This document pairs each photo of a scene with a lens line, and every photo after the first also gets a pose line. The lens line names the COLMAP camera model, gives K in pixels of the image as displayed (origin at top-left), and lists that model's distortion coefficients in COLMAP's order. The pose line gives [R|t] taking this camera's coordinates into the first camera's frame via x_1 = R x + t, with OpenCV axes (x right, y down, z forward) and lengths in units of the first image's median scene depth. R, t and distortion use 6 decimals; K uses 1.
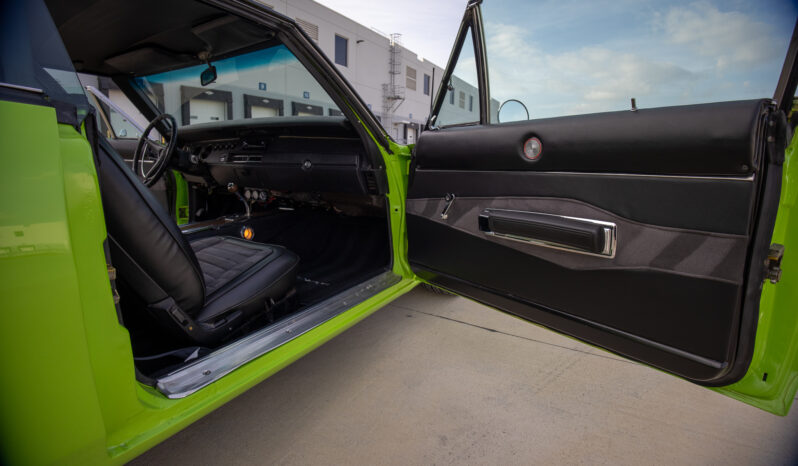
lens RADIAL K [[363.5, 0, 399.0], [0, 363.5, 233.0], [0, 0, 1]] dist [-0.168983, 0.041345]
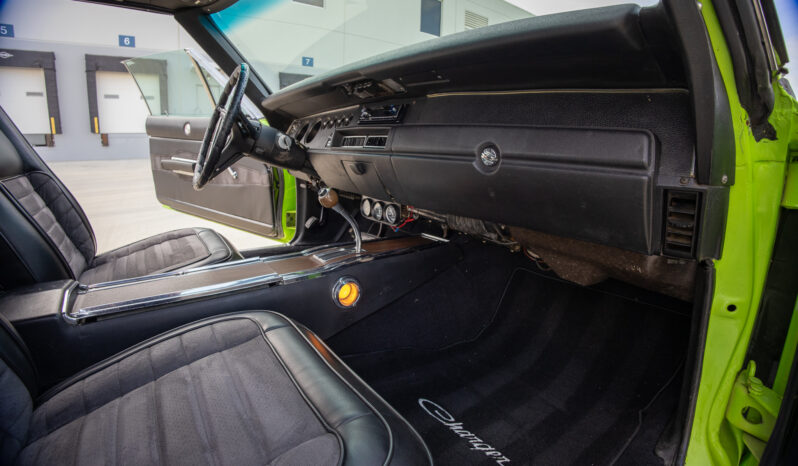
lens RADIAL K [[363.5, 0, 399.0], [0, 363.5, 233.0], [0, 0, 1]] dist [-0.168983, 0.041345]
pose [[0.906259, 0.103287, -0.409910, -0.152903], [-0.102317, 0.994453, 0.024367, -0.093444], [0.410153, 0.019858, 0.911801, 0.524763]]
